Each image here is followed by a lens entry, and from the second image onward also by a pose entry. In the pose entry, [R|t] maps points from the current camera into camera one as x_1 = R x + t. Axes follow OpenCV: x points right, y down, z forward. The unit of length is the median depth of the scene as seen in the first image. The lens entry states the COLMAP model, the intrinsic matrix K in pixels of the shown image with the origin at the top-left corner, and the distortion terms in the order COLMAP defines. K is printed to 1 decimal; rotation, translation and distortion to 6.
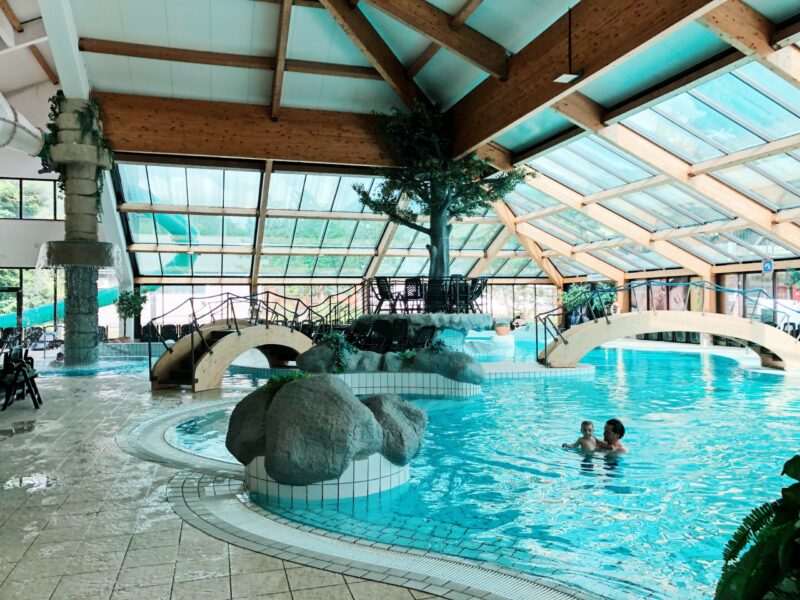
lens RADIAL K [[664.0, 0, 399.8], [0, 664.0, 299.6], [0, 0, 1]] dist [0.047326, -0.033532]
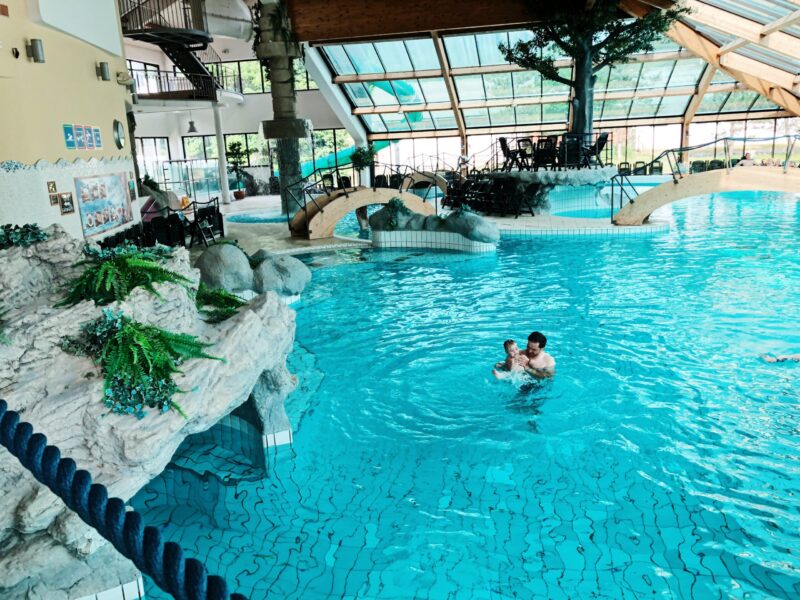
lens RADIAL K [[664.0, 0, 401.2], [0, 664.0, 297.7], [0, 0, 1]] dist [0.047326, -0.033532]
pose [[0.878493, 0.074307, -0.471941, 0.366965], [0.045862, 0.970153, 0.238118, -0.047332], [0.475549, -0.230829, 0.848865, -0.085357]]
